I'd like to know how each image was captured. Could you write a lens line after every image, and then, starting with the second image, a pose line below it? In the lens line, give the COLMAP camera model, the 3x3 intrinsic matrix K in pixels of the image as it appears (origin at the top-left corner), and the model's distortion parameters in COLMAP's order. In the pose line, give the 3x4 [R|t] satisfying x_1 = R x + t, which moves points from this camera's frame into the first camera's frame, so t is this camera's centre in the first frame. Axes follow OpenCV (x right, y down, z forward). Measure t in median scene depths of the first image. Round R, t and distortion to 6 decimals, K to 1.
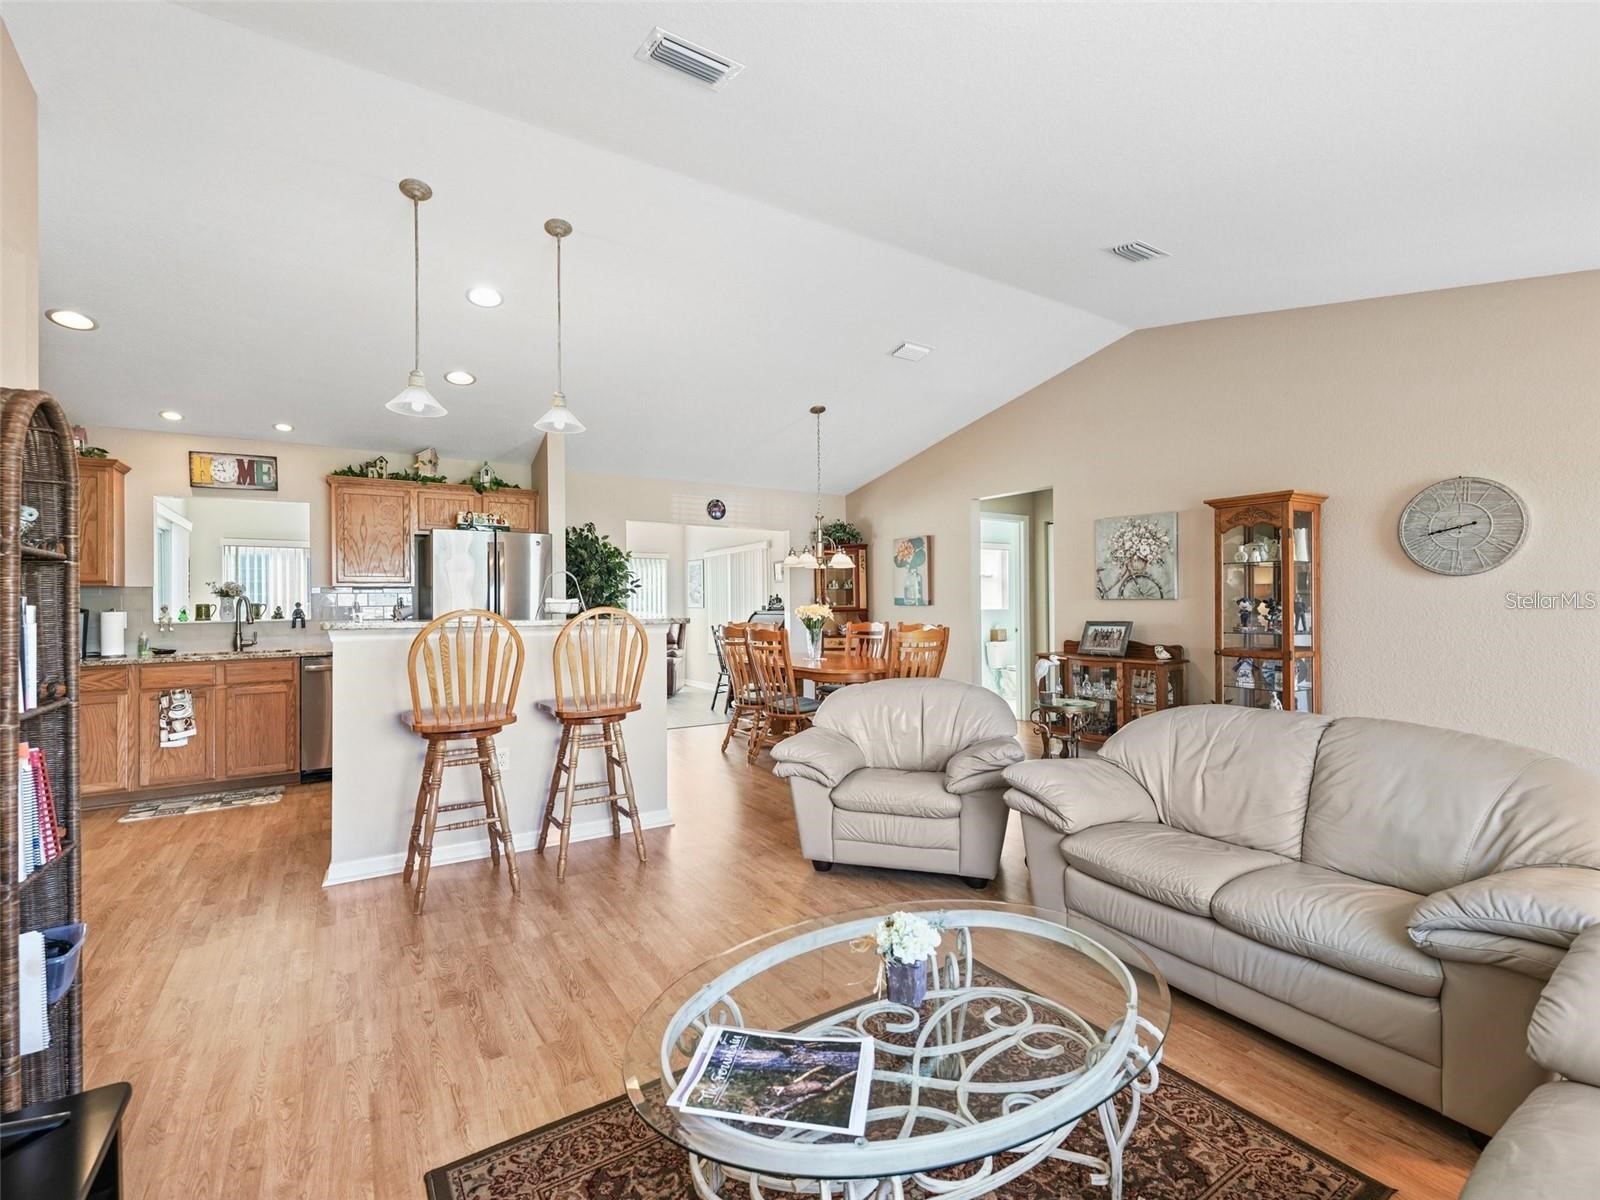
lens RADIAL K [[721.5, 0, 805.4], [0, 721.5, 596.2], [0, 0, 1]] dist [0.002128, -0.000927]
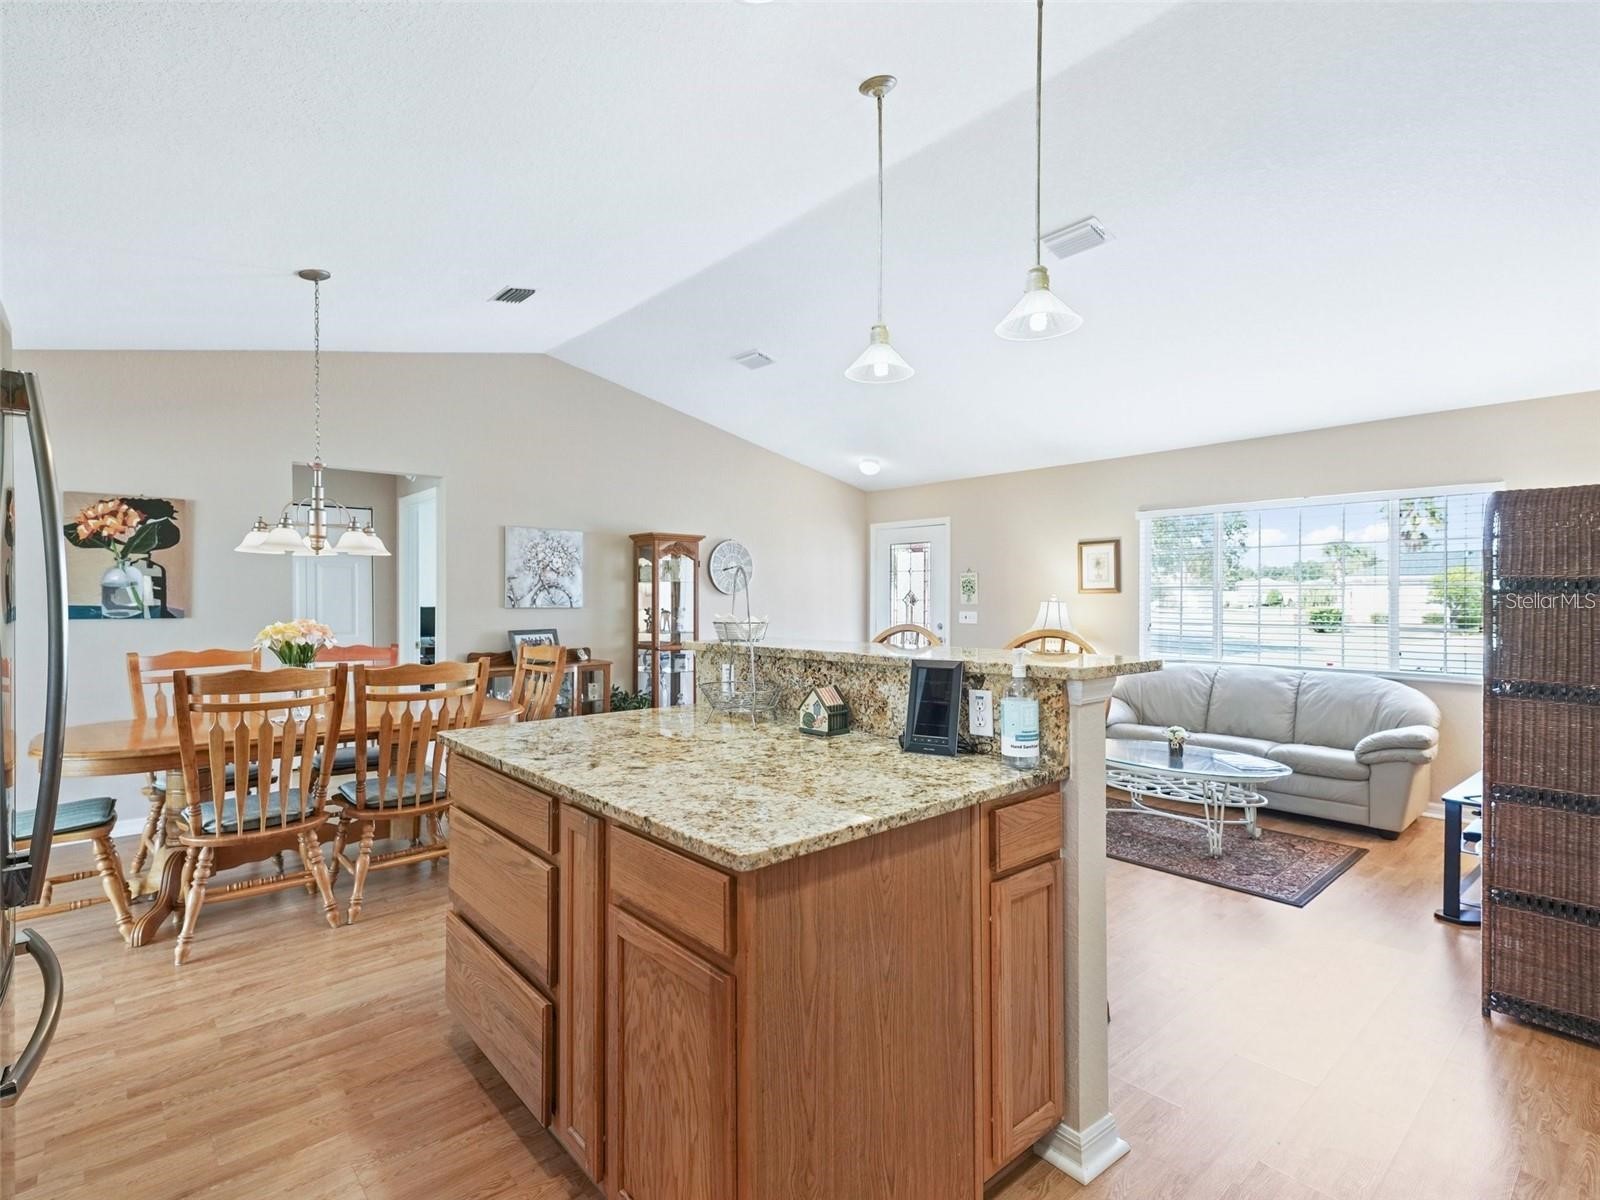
lens RADIAL K [[788.6, 0, 800.0], [0, 788.6, 600.0], [0, 0, 1]] dist [0.002651, 0.000022]
pose [[-0.152467, 0.004842, 0.988297, -0.728920], [-0.008801, 0.999942, -0.006257, -0.003368], [-0.988269, -0.009652, -0.152415, 0.796257]]
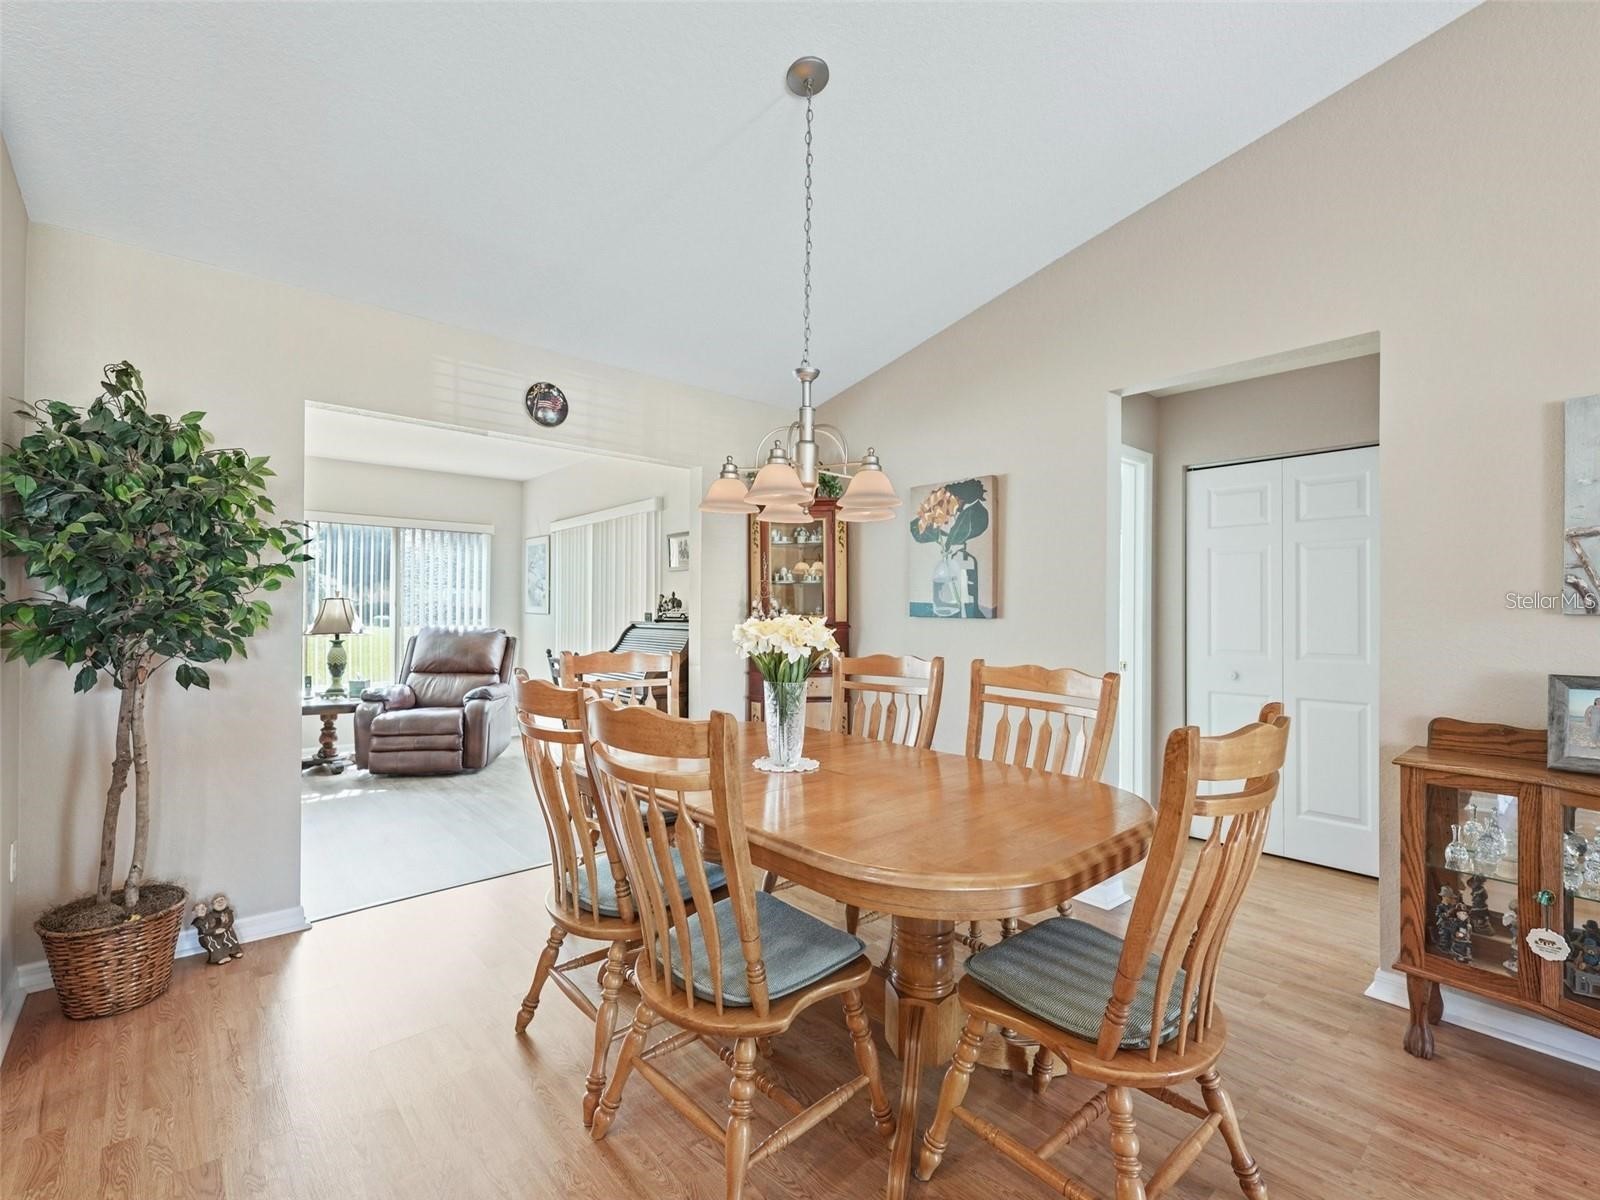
lens RADIAL K [[721.5, 0, 805.4], [0, 721.5, 596.2], [0, 0, 1]] dist [0.002128, -0.000927]
pose [[0.988029, 0.018254, 0.153184, -0.039157], [-0.017196, 0.999818, -0.008228, 0.004851], [-0.153307, 0.005495, 0.988163, 0.714812]]
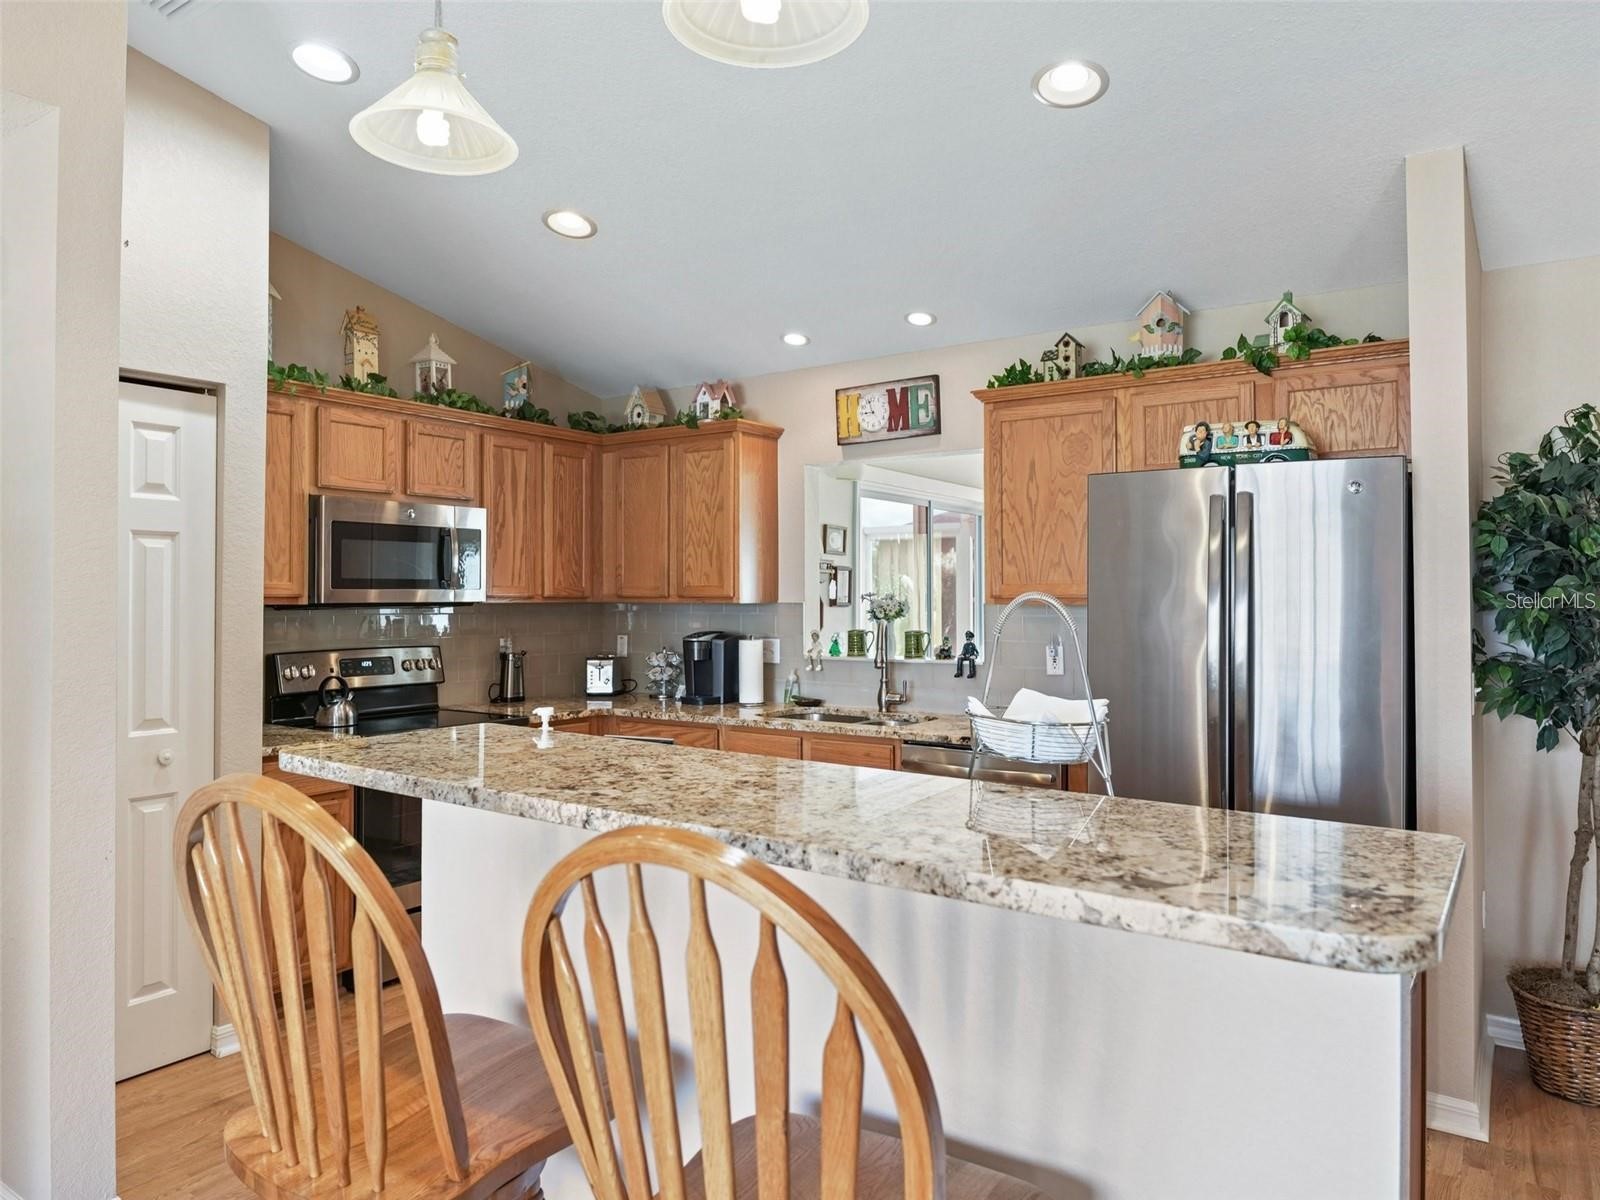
lens RADIAL K [[1055.2, 0, 783.6], [0, 1055.2, 585.0], [0, 0, 1]] dist [-0.001587, -0.016000]
pose [[0.370259, 0.000847, -0.928928, -0.005829], [0.003364, 0.999992, 0.002252, -0.029952], [0.928923, -0.003959, 0.370253, 0.589220]]
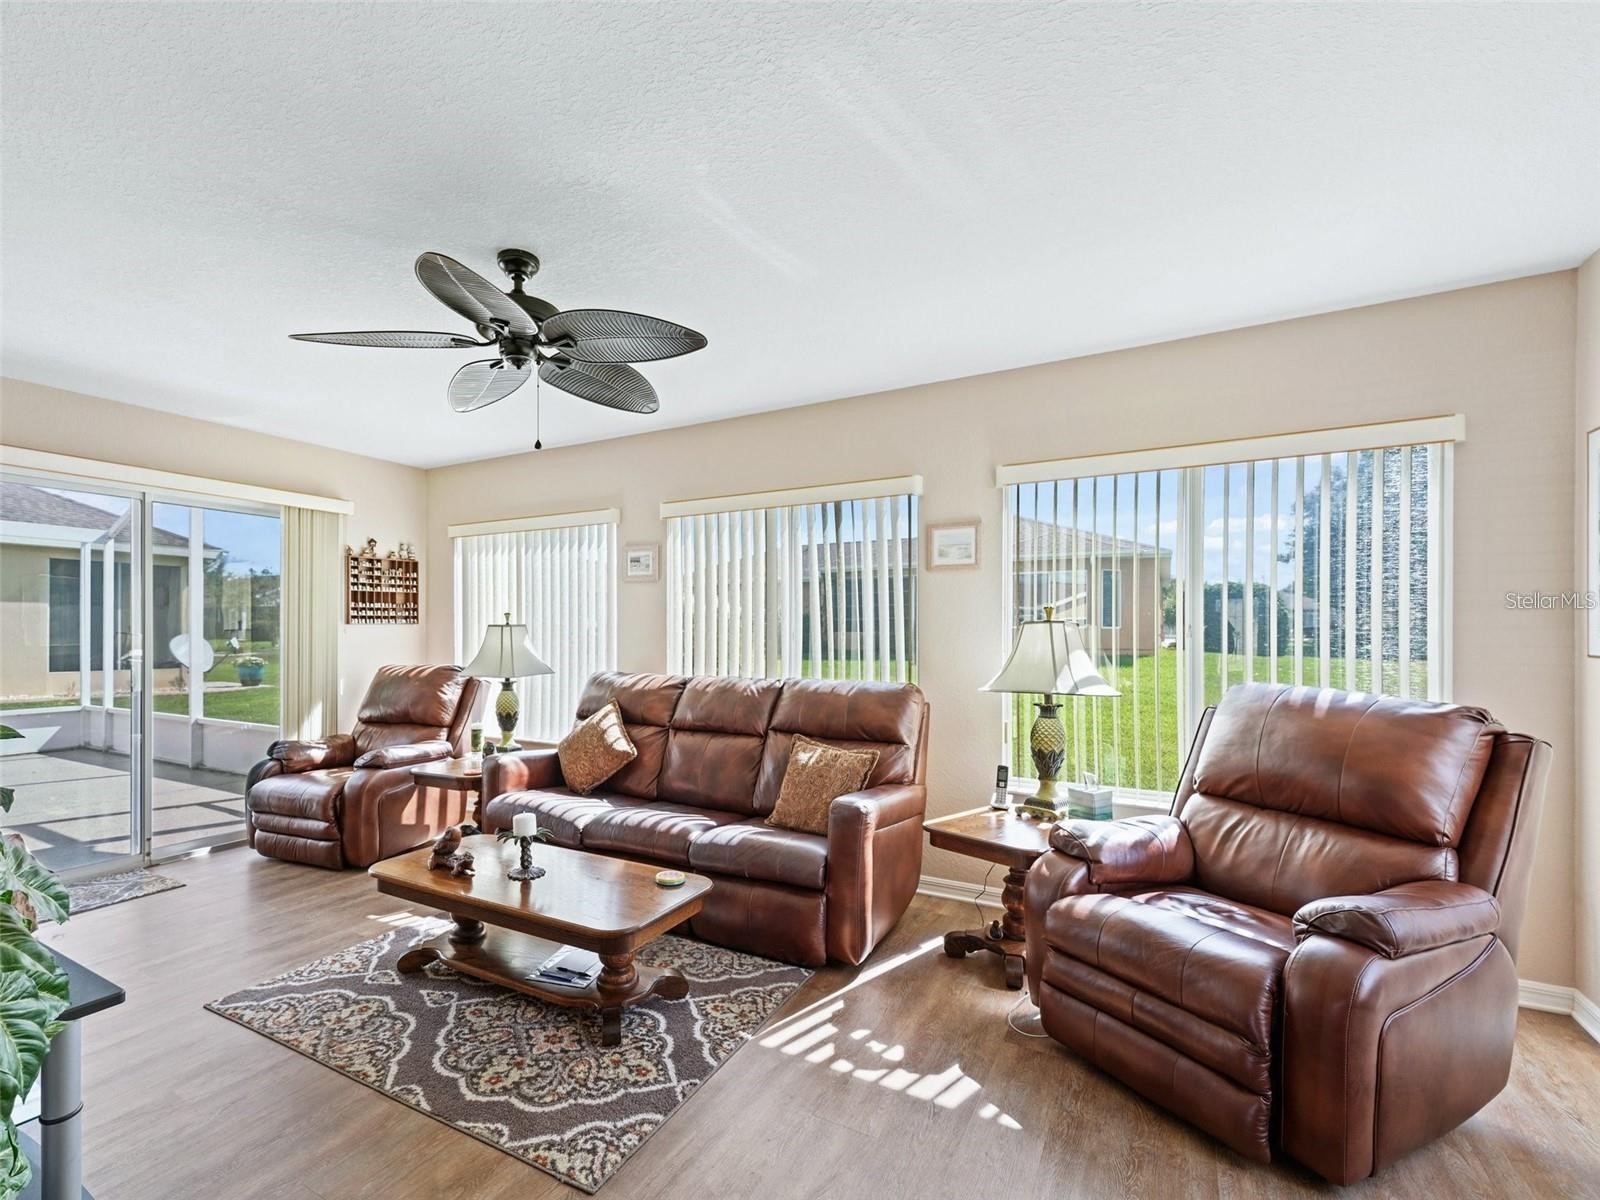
lens RADIAL K [[735.7, 0, 730.0], [0, 735.7, 627.1], [0, 0, 1]] dist [0.013143, 0.000311]
pose [[0.441326, 0.004374, -0.897336, -0.166547], [0.006487, 0.999946, 0.008064, 0.009641], [0.897323, -0.009380, 0.441274, 1.426540]]
